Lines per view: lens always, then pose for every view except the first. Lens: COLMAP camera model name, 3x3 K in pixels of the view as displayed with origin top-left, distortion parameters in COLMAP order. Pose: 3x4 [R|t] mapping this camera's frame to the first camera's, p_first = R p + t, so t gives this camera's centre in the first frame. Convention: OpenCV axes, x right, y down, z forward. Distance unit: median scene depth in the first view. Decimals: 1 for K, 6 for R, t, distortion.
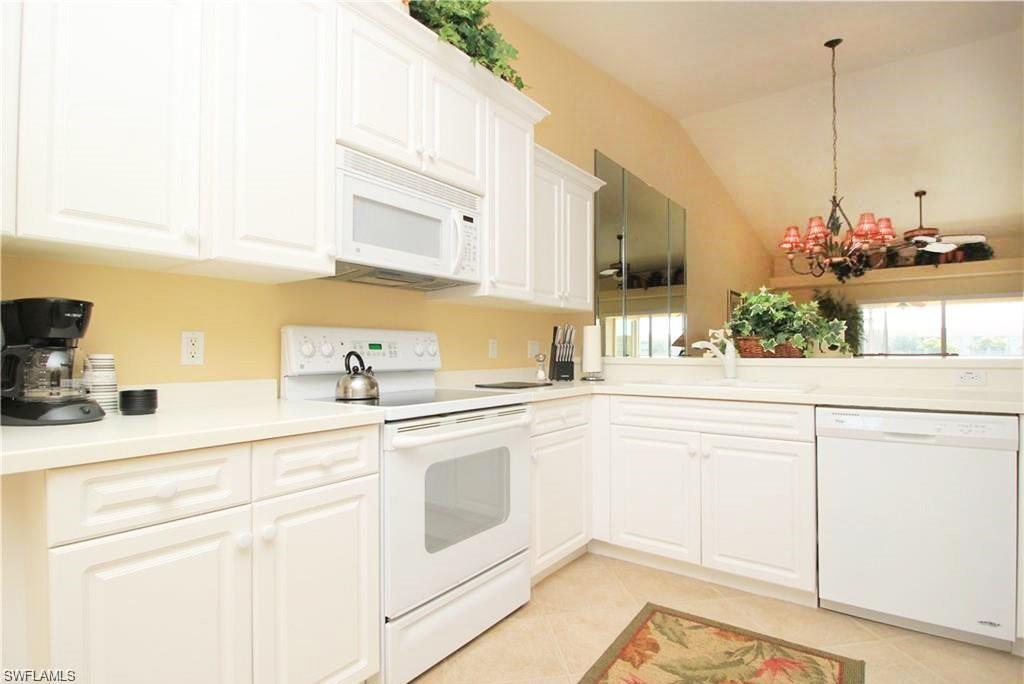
lens RADIAL K [[510.0, 0, 534.2], [0, 510.0, 342.5], [0, 0, 1]] dist [-0.003218, -0.001018]
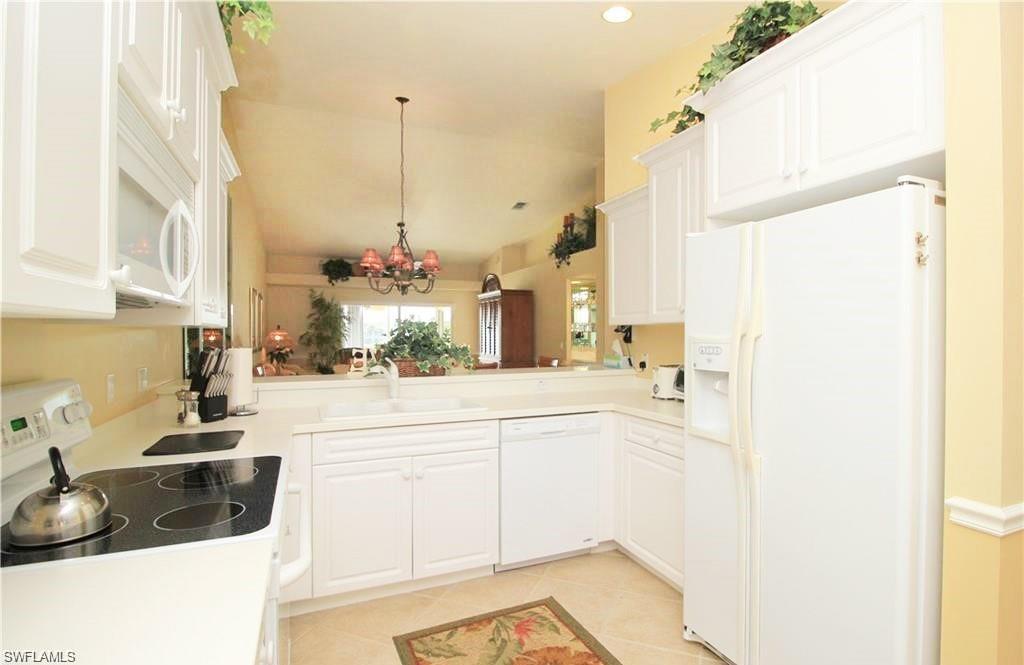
lens RADIAL K [[496.0, 0, 512.0], [0, 496.0, 332.5], [0, 0, 1]] dist [0.001284, -0.000128]
pose [[0.530387, 0.002543, 0.847752, -0.482819], [-0.014951, 0.999868, 0.006354, -0.101320], [-0.847624, -0.016045, 0.530355, 0.289060]]
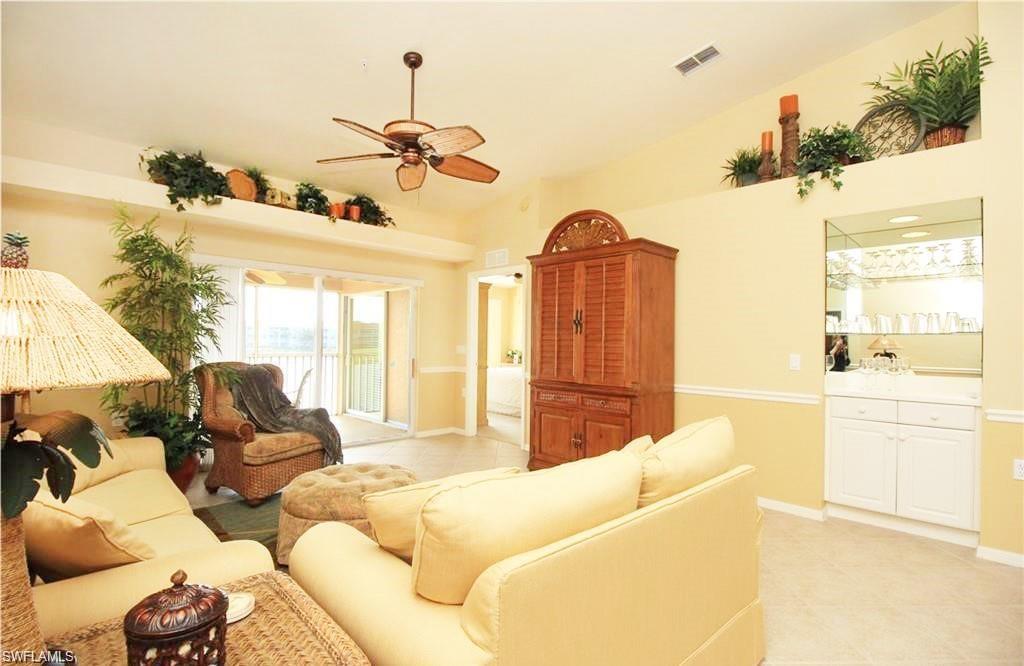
lens RADIAL K [[496.0, 0, 512.0], [0, 496.0, 333.0], [0, 0, 1]] dist [0.001284, -0.000128]
pose [[0.180976, 0.025935, 0.983145, 0.872811], [-0.034581, 0.999202, -0.019993, -0.022876], [-0.982879, -0.030380, 0.181729, 2.476154]]
